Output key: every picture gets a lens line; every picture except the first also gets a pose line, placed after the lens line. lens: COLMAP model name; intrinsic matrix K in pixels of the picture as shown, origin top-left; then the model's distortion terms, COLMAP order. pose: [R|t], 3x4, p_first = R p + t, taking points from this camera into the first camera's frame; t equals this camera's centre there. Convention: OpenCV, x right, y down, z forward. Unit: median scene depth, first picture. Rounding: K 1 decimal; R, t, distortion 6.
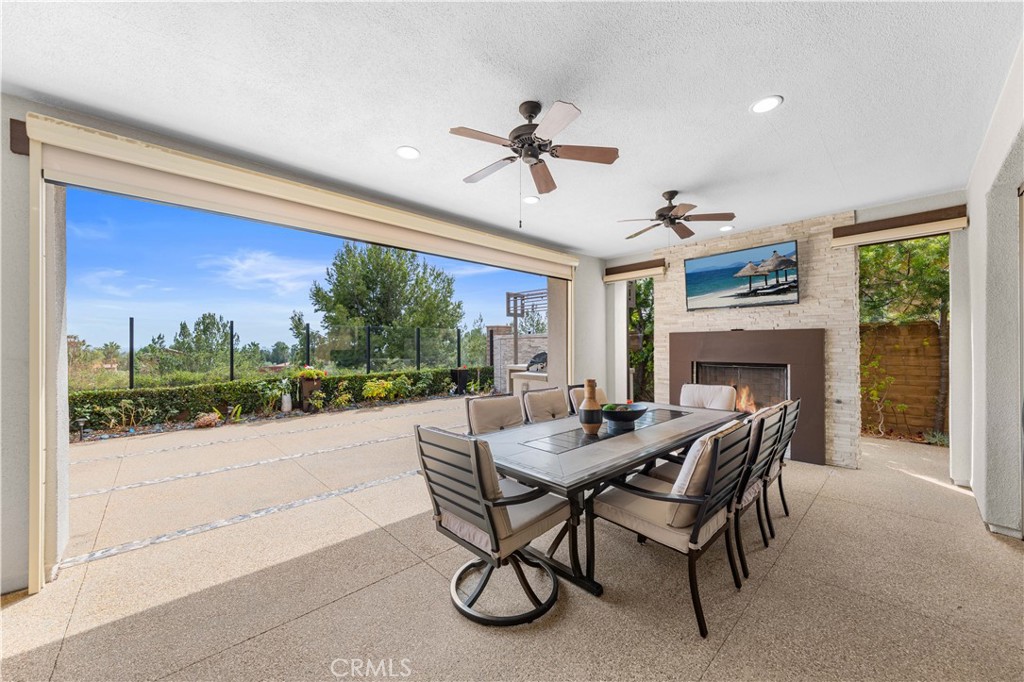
lens RADIAL K [[383.2, 0, 508.4], [0, 383.2, 341.7], [0, 0, 1]] dist [0.014375, -0.000014]
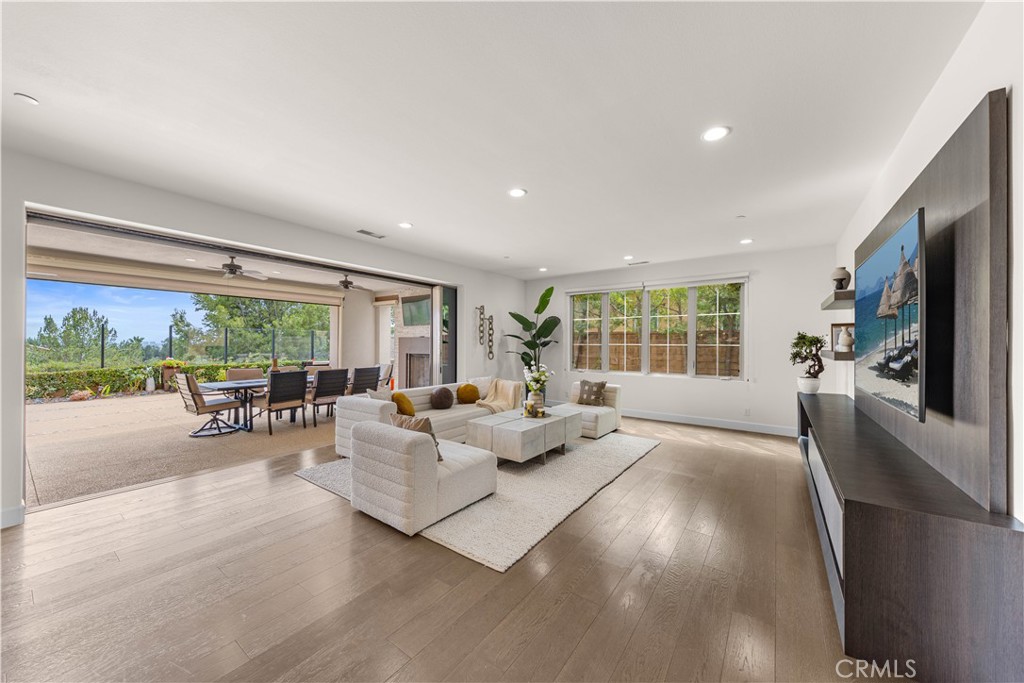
lens RADIAL K [[383.2, 0, 508.4], [0, 383.2, 342.2], [0, 0, 1]] dist [0.014375, -0.000014]
pose [[0.984619, 0.010730, 0.174383, 0.415386], [-0.011870, 0.999914, 0.005493, -0.012869], [-0.174309, -0.007478, 0.984663, -0.549289]]
